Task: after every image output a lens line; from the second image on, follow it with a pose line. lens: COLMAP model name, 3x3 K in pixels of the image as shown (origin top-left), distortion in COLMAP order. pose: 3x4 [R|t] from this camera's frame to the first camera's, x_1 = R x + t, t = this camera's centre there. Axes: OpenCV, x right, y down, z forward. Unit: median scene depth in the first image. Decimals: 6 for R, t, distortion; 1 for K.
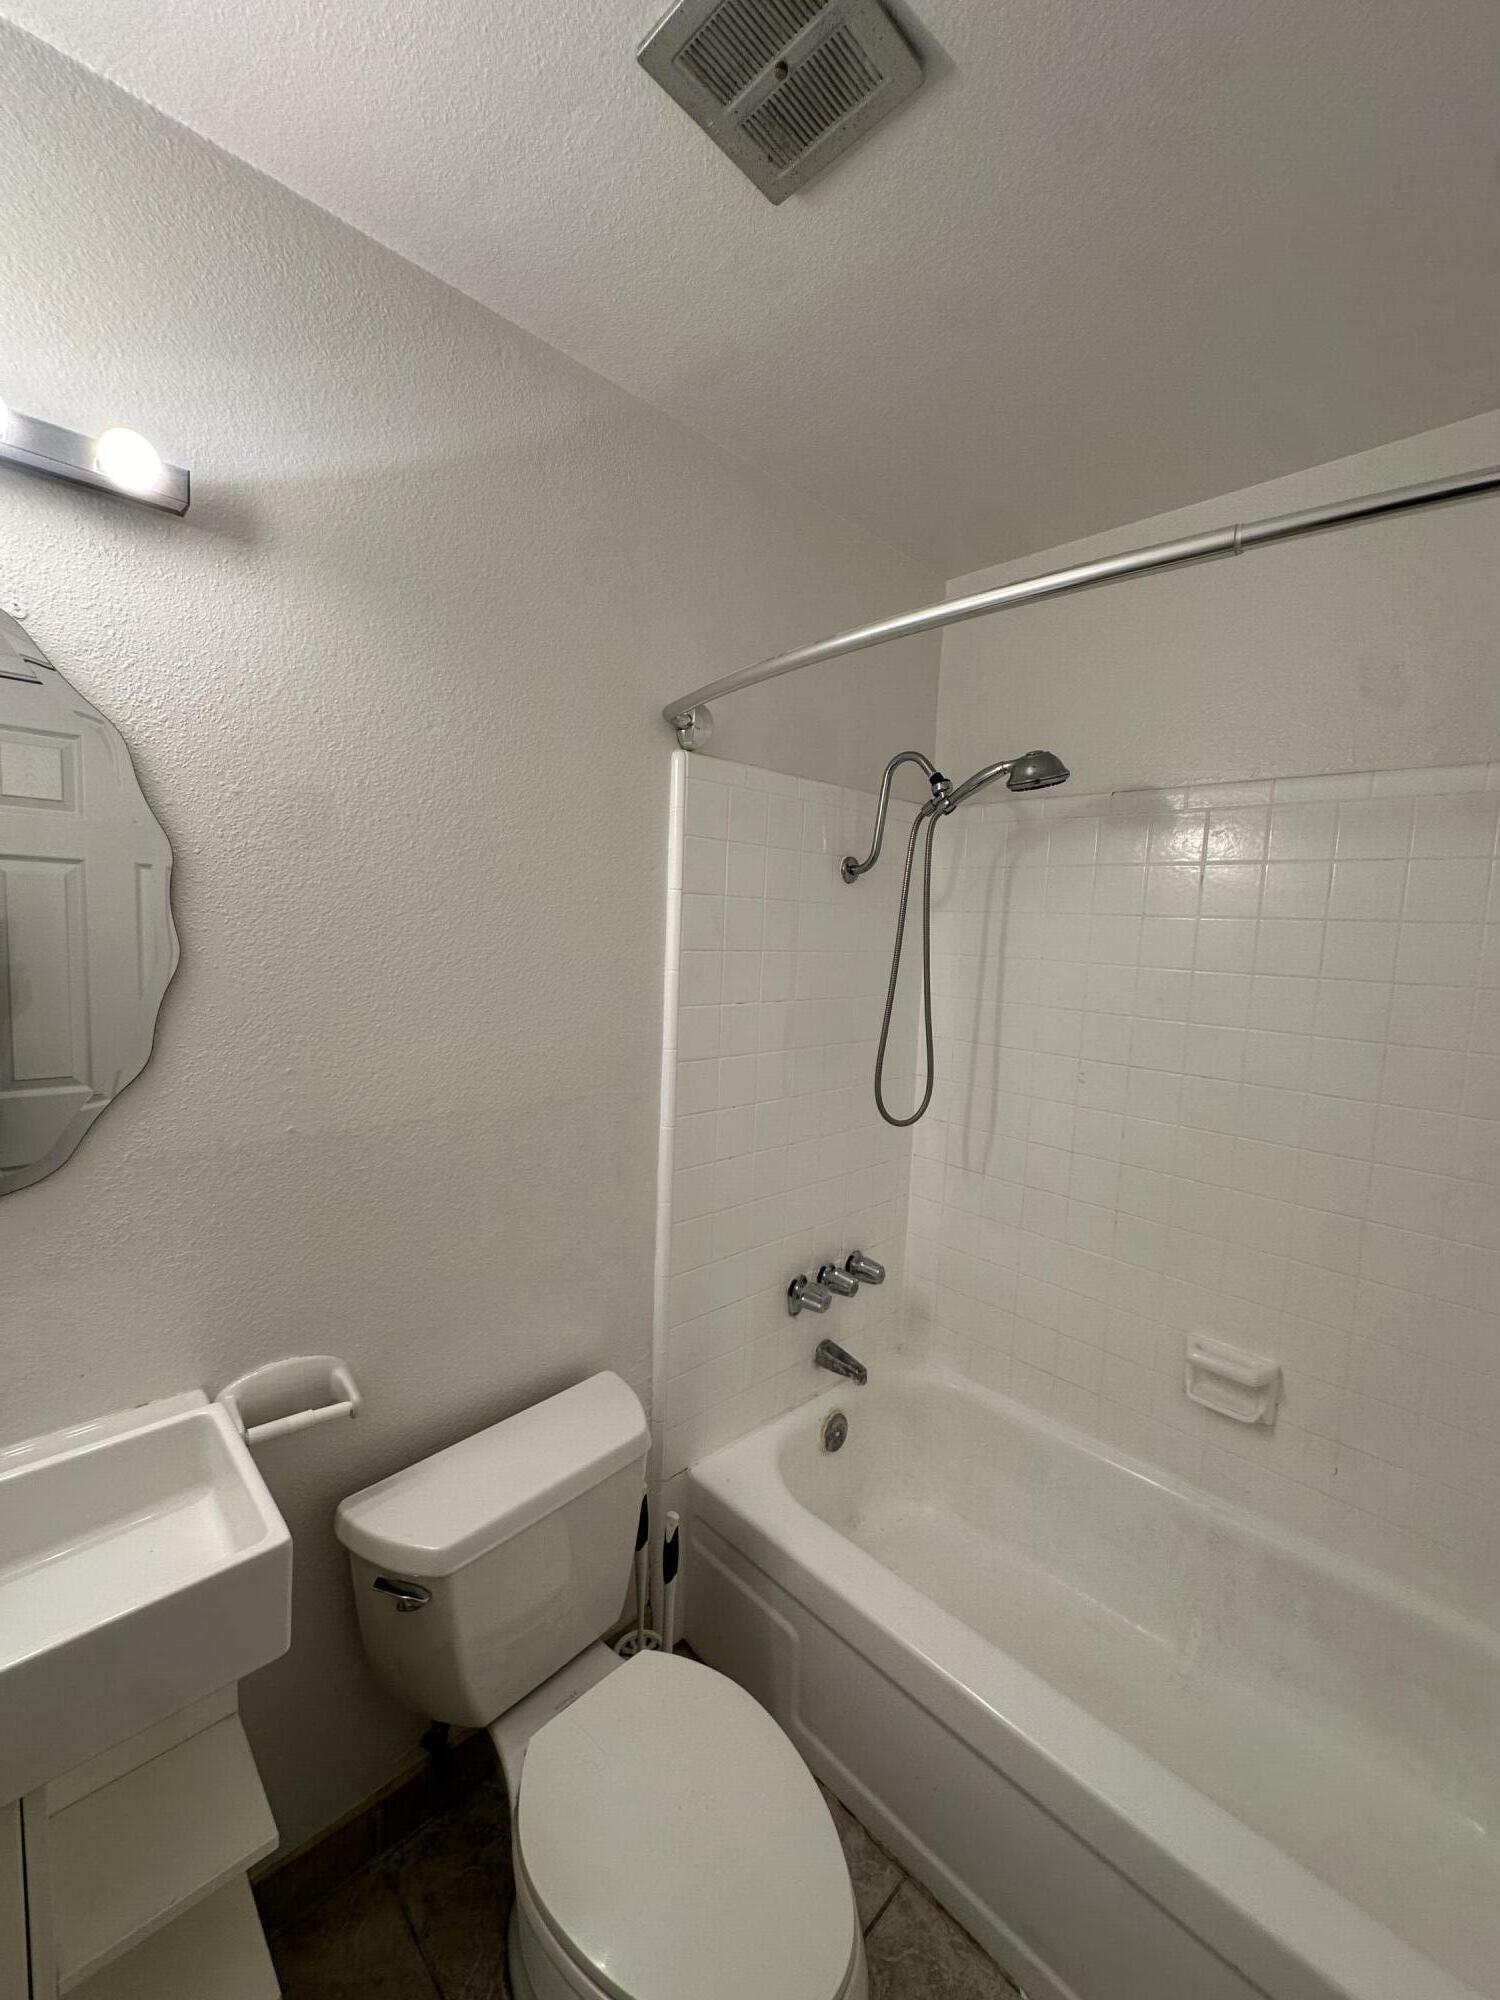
lens RADIAL K [[803.3, 0, 750.0], [0, 803.3, 1000.0], [0, 0, 1]] dist [-0.003402, 0.000161]
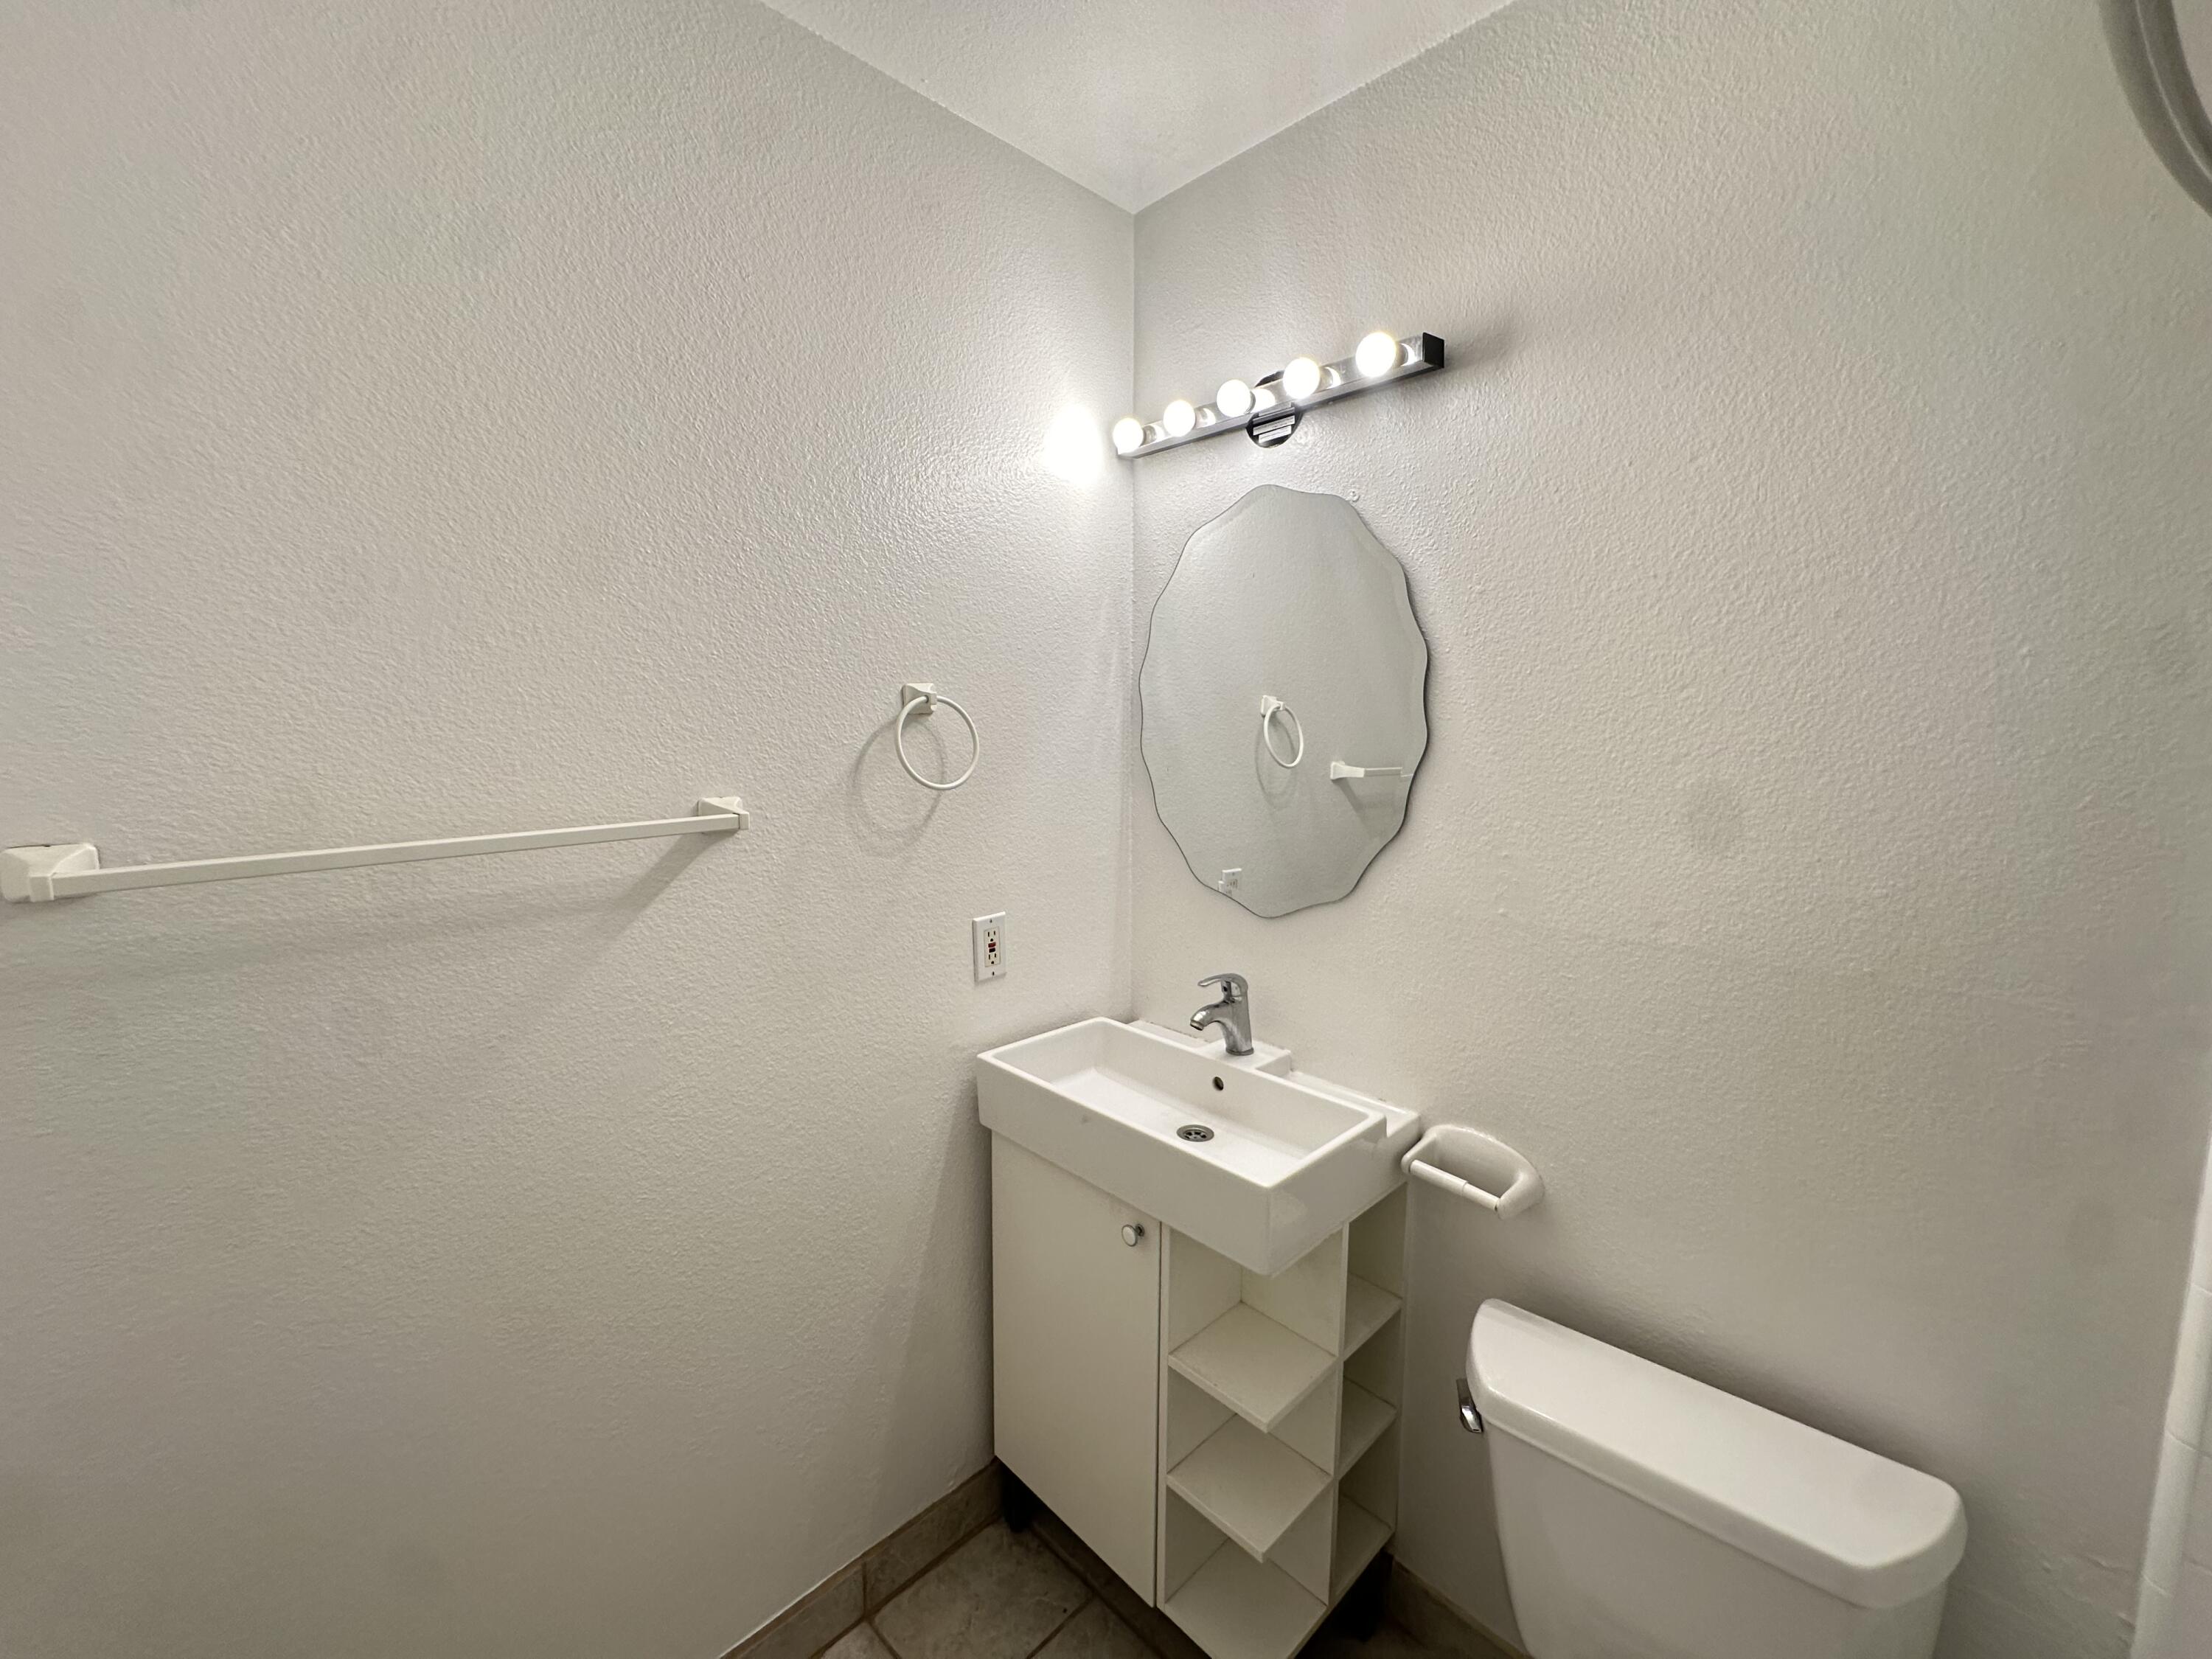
lens RADIAL K [[888.4, 0, 1106.0], [0, 888.4, 829.5], [0, 0, 1]] dist [-0.003402, 0.000161]
pose [[-0.003603, 0.076150, -0.997090, 0.551423], [-0.102812, 0.991784, 0.076116, 0.021763], [0.994694, 0.102787, 0.004256, 0.479467]]
